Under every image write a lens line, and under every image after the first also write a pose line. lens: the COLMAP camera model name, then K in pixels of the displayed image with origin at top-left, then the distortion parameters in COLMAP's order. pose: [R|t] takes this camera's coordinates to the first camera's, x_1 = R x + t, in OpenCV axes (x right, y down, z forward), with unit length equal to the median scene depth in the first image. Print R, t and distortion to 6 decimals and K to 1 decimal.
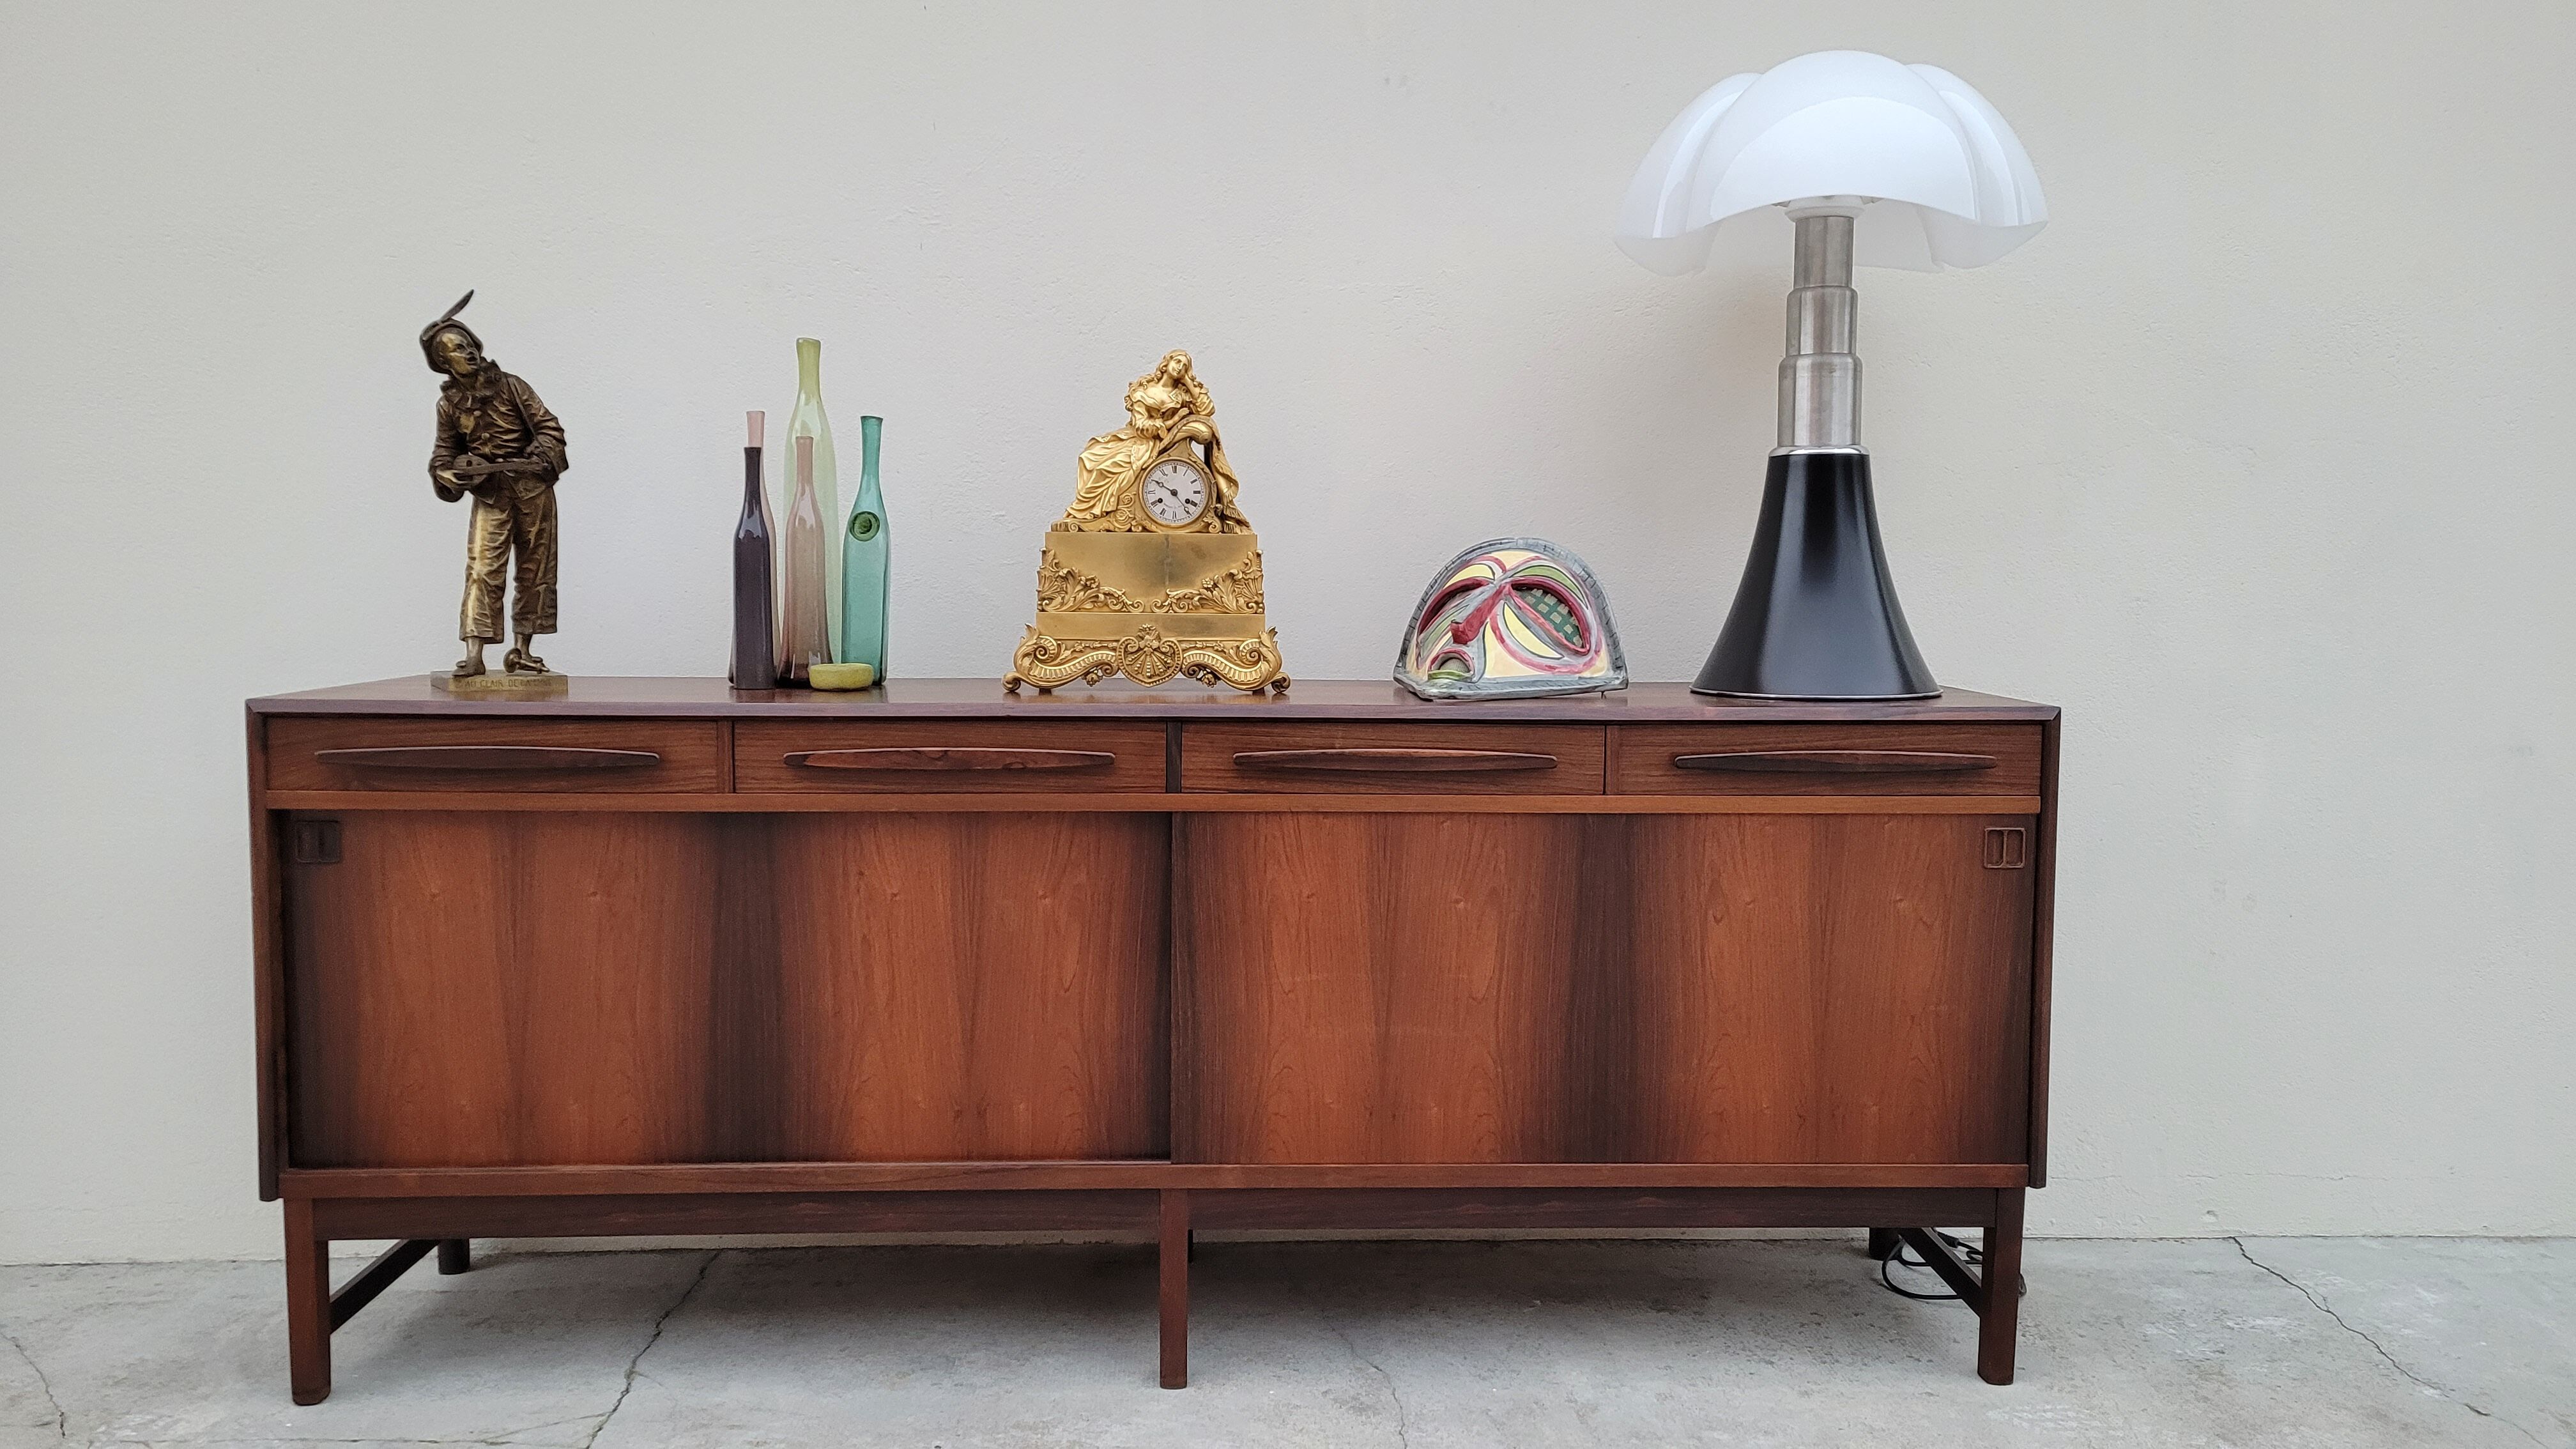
lens RADIAL K [[1940.3, 0, 1291.2], [0, 1940.3, 698.9], [0, 0, 1]] dist [0.053156, -0.030677]
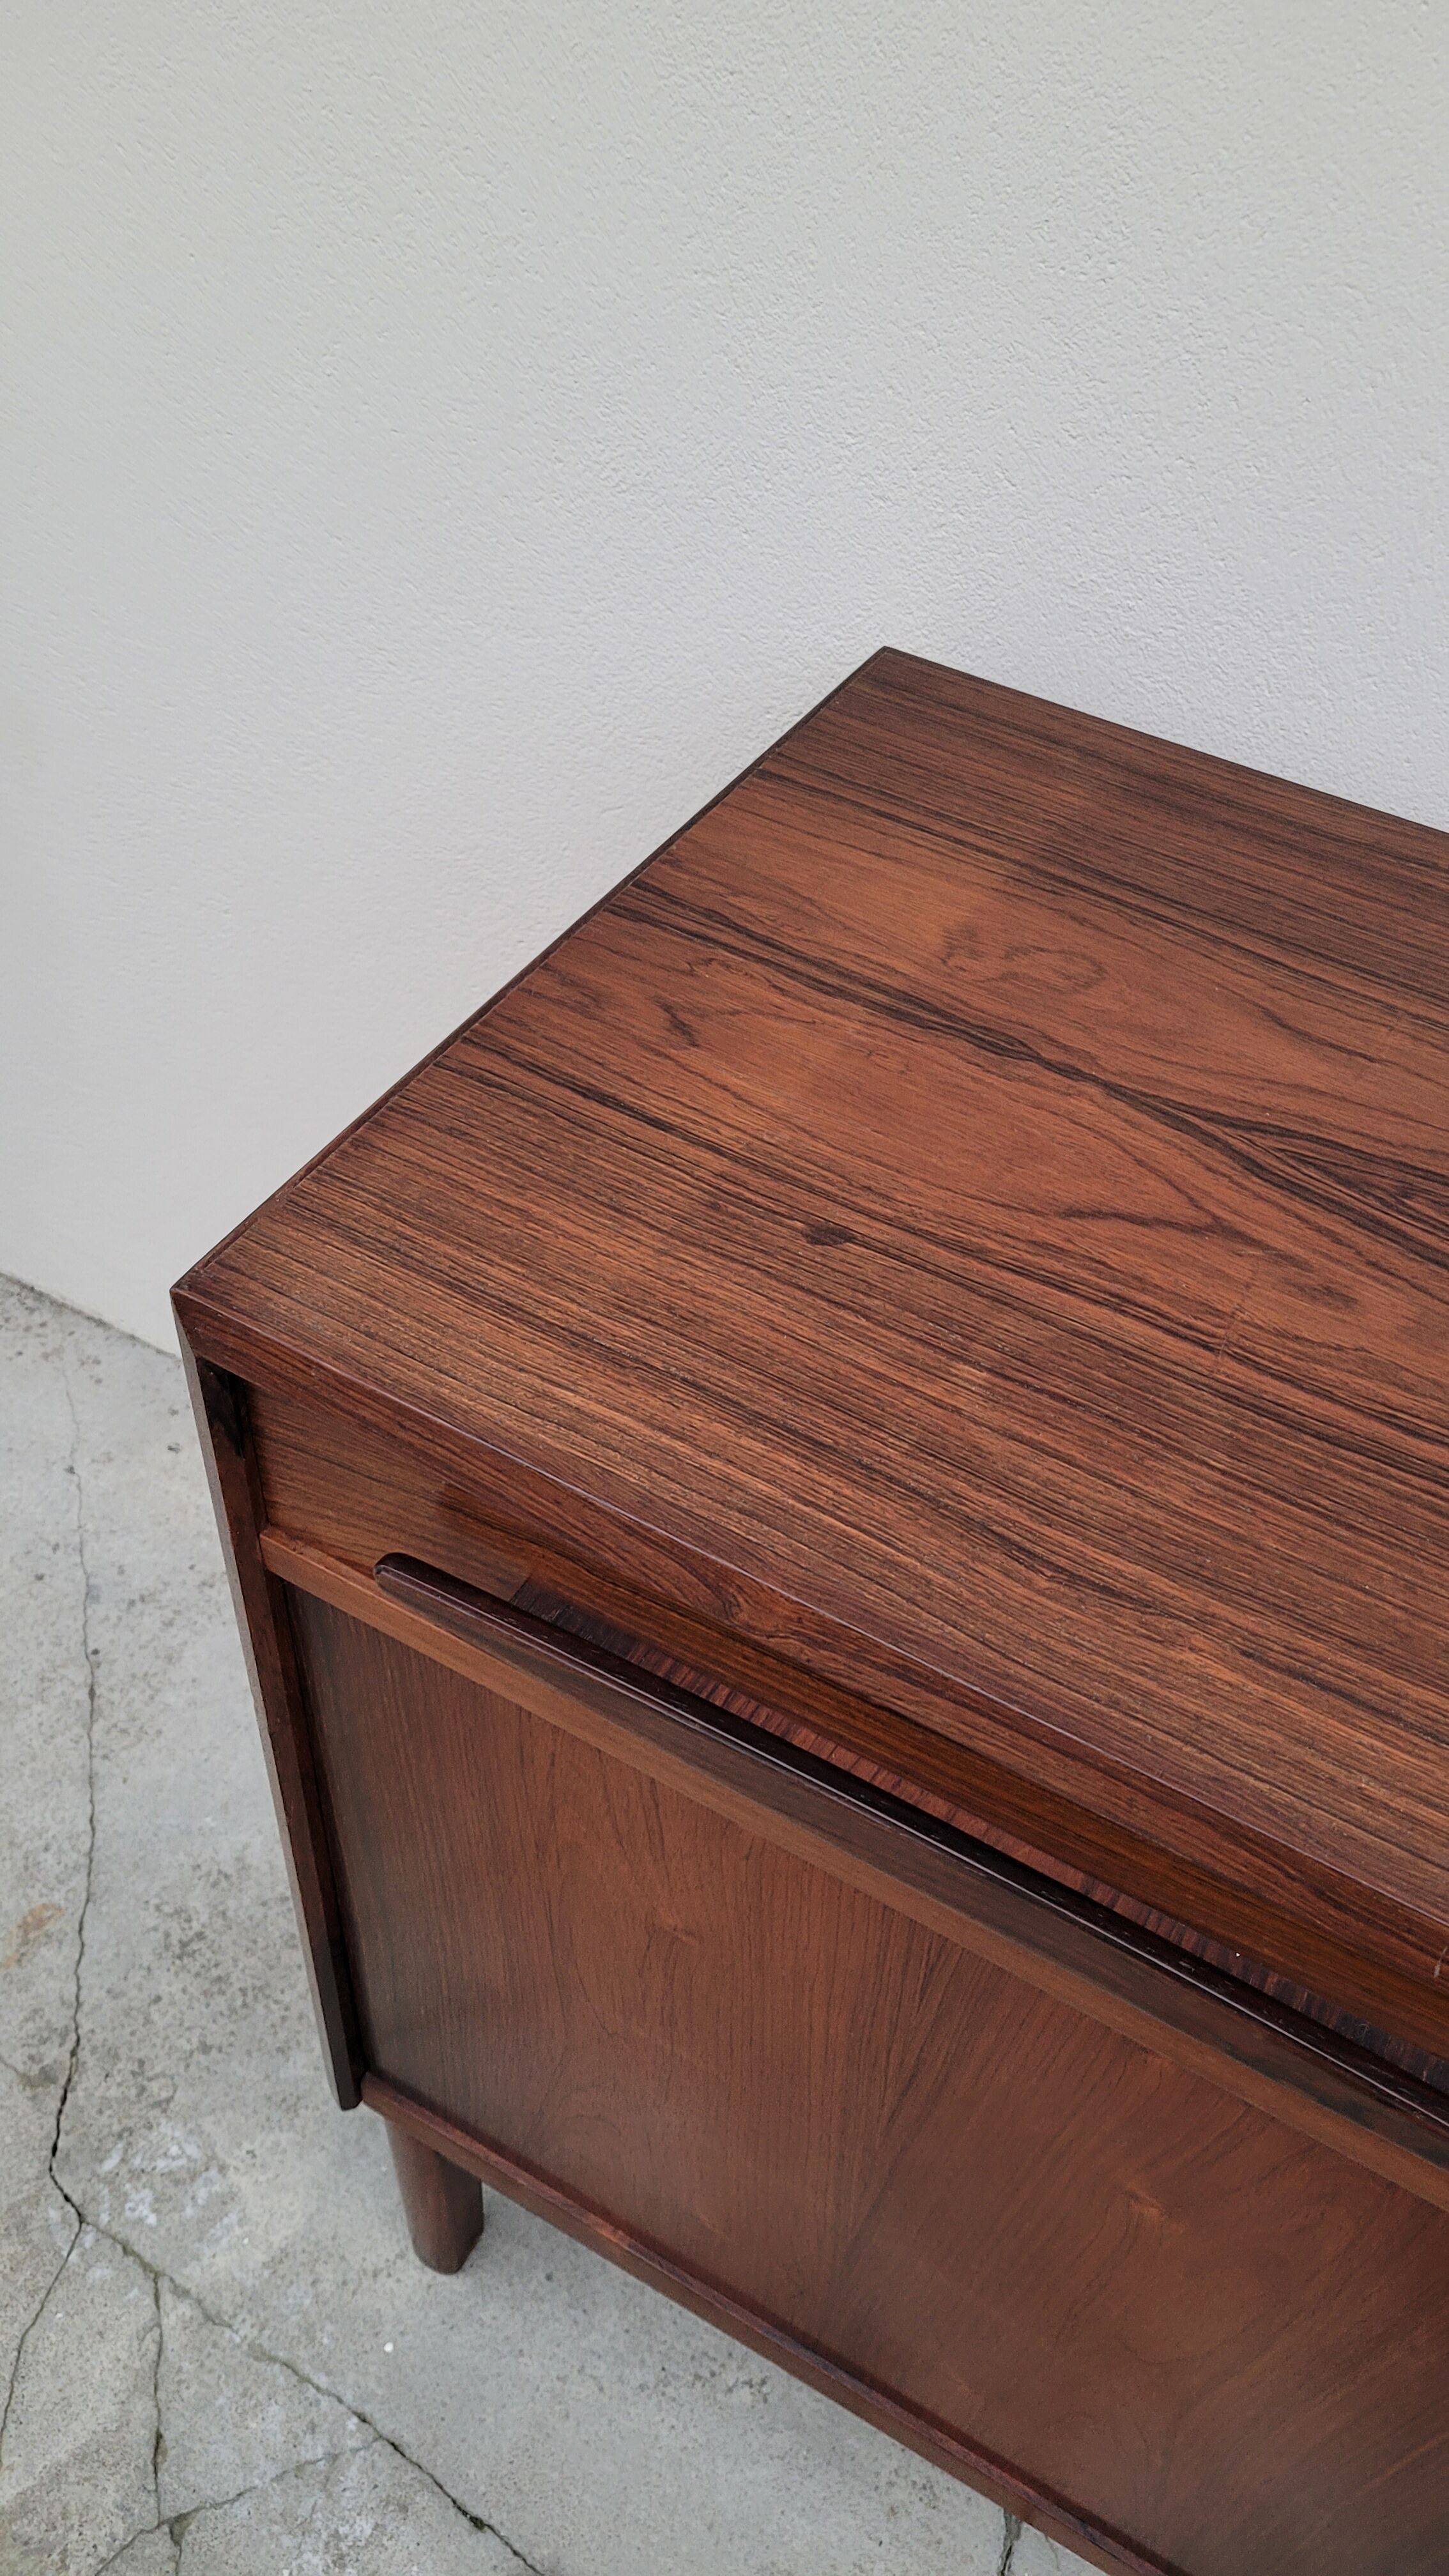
lens RADIAL K [[1940.3, 0, 765.0], [0, 1940.3, 1285.8], [0, 0, 1]] dist [0.053156, -0.030677]
pose [[0.857109, 0.407546, -0.315072, -0.366362], [-0.105689, 0.737741, 0.666759, -0.173054], [0.504176, -0.538186, 0.675398, 0.828726]]
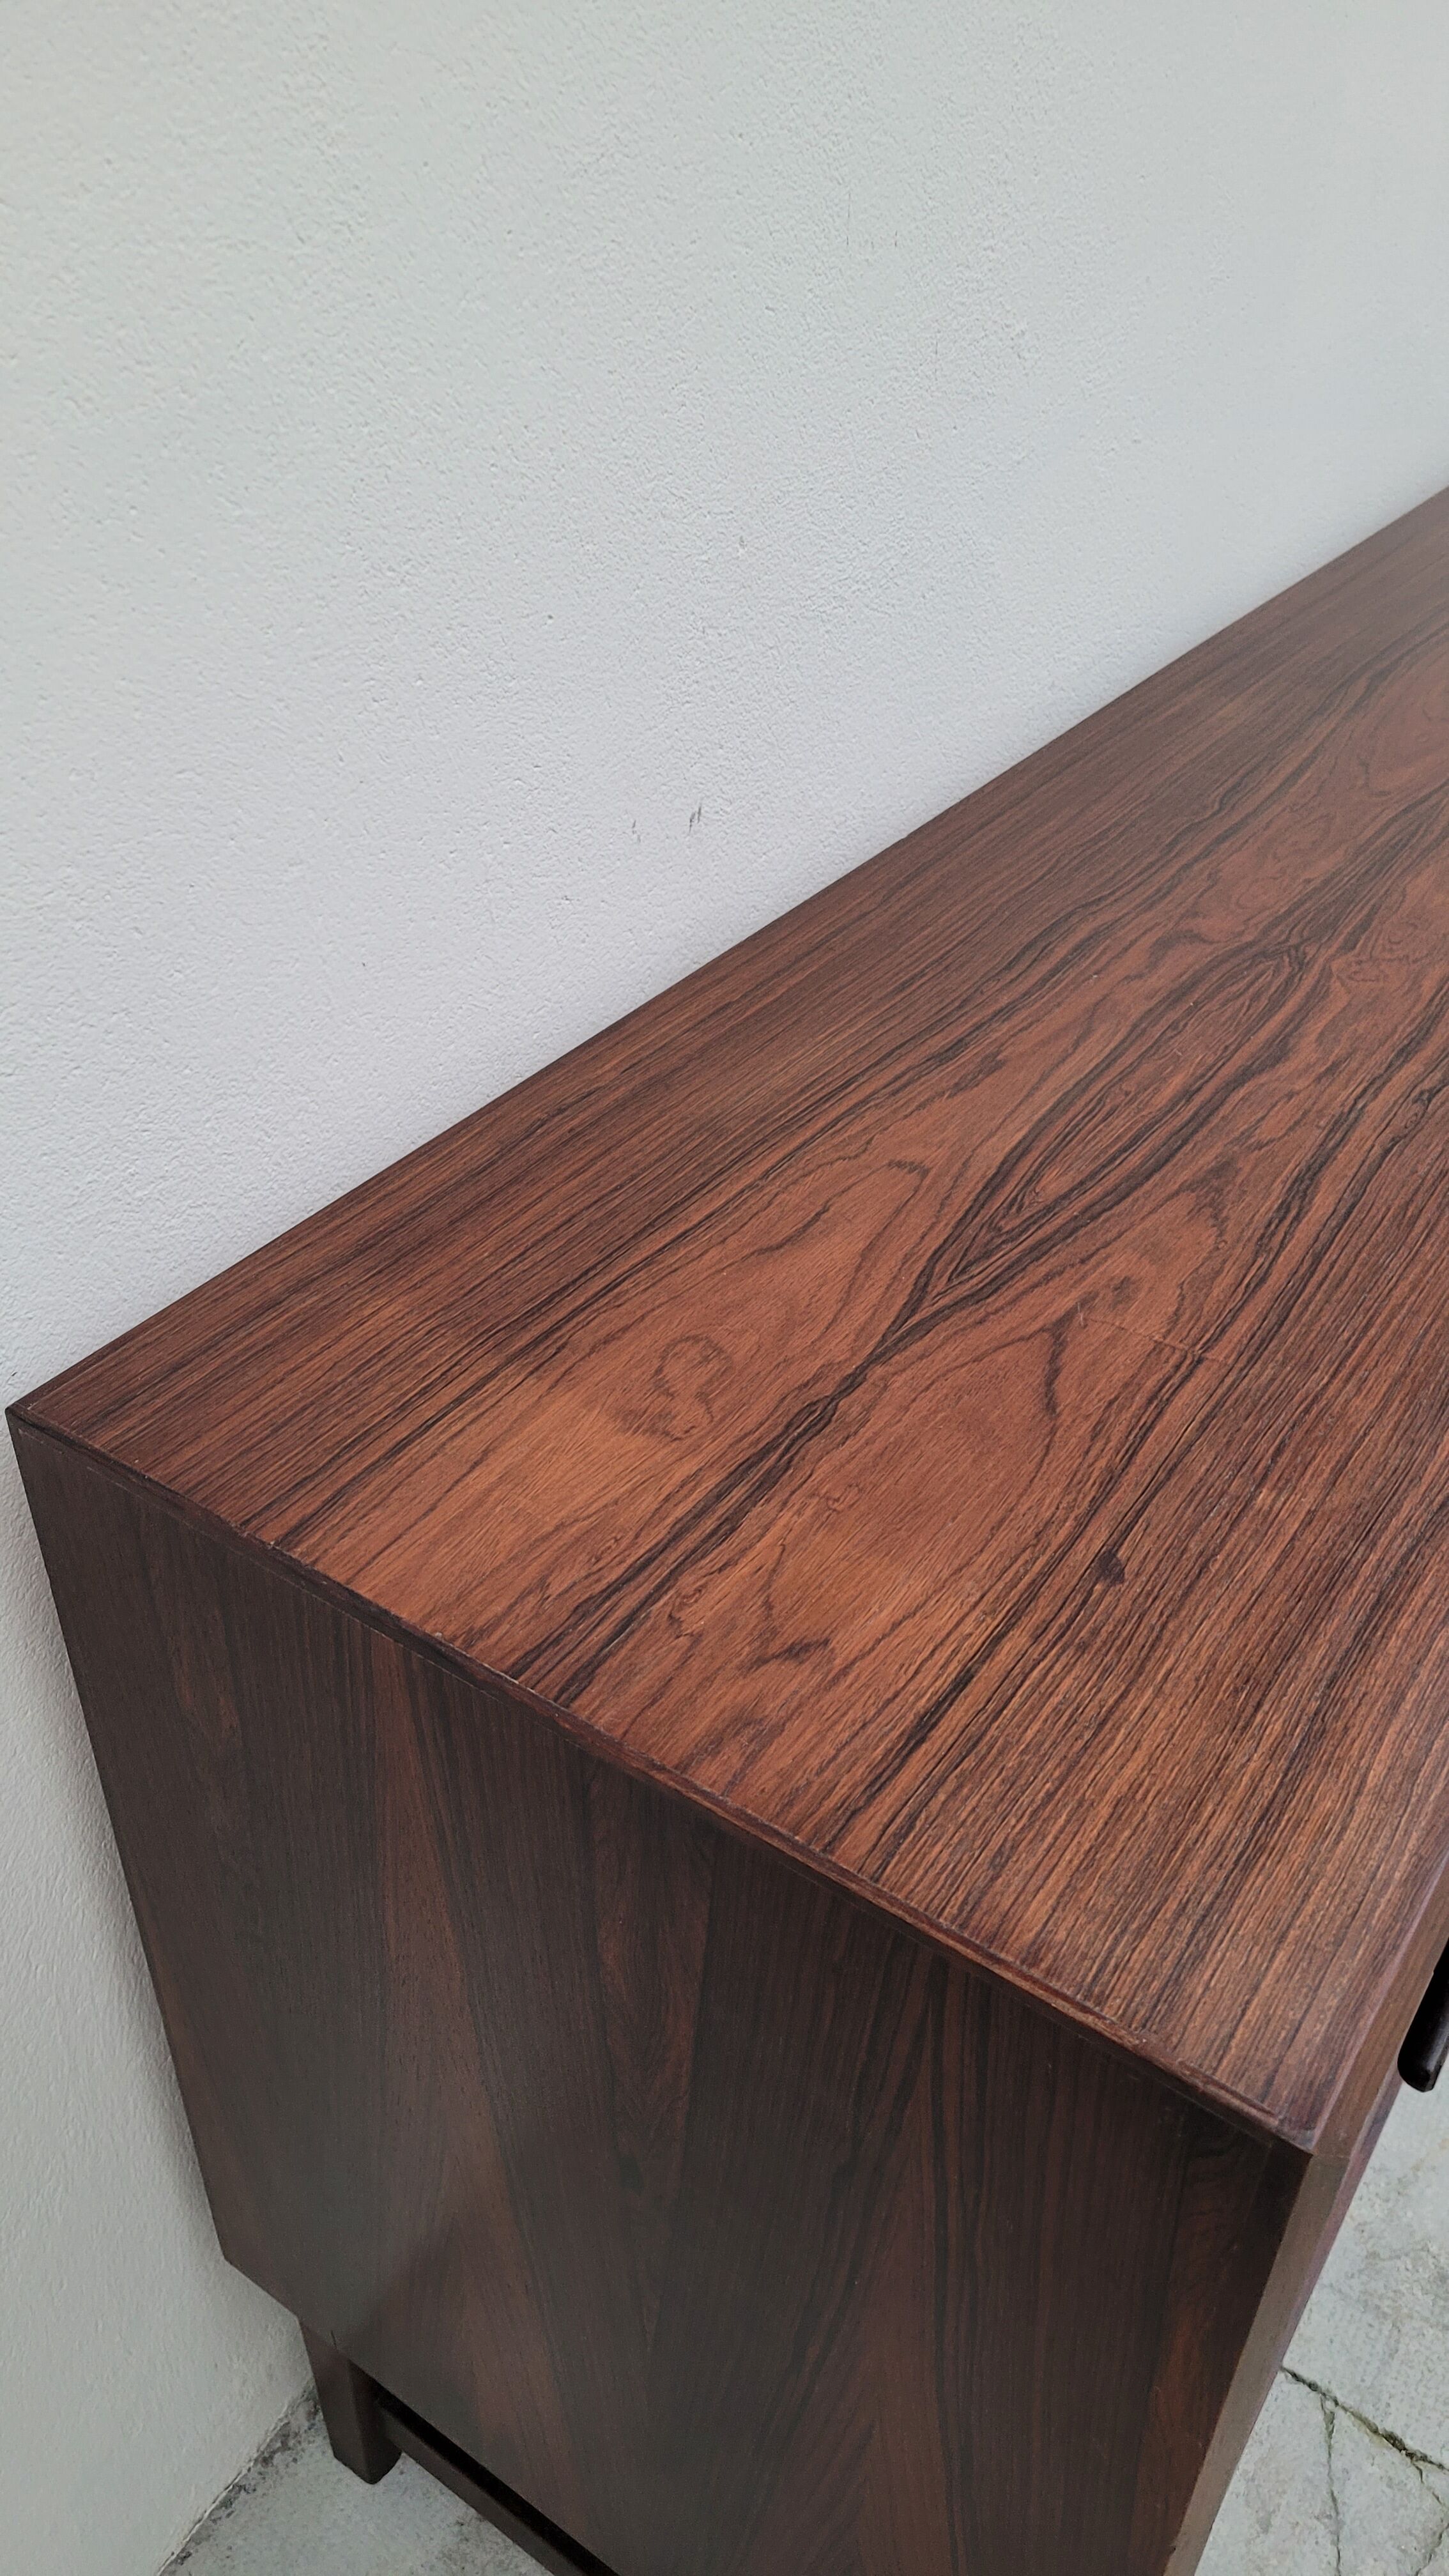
lens RADIAL K [[1940.3, 0, 752.2], [0, 1940.3, 1315.1], [0, 0, 1]] dist [0.053156, -0.030677]
pose [[0.589057, -0.480109, 0.650005, -0.634277], [0.036017, 0.819170, 0.572418, -0.190415], [-0.807288, -0.313776, 0.499830, 0.929787]]
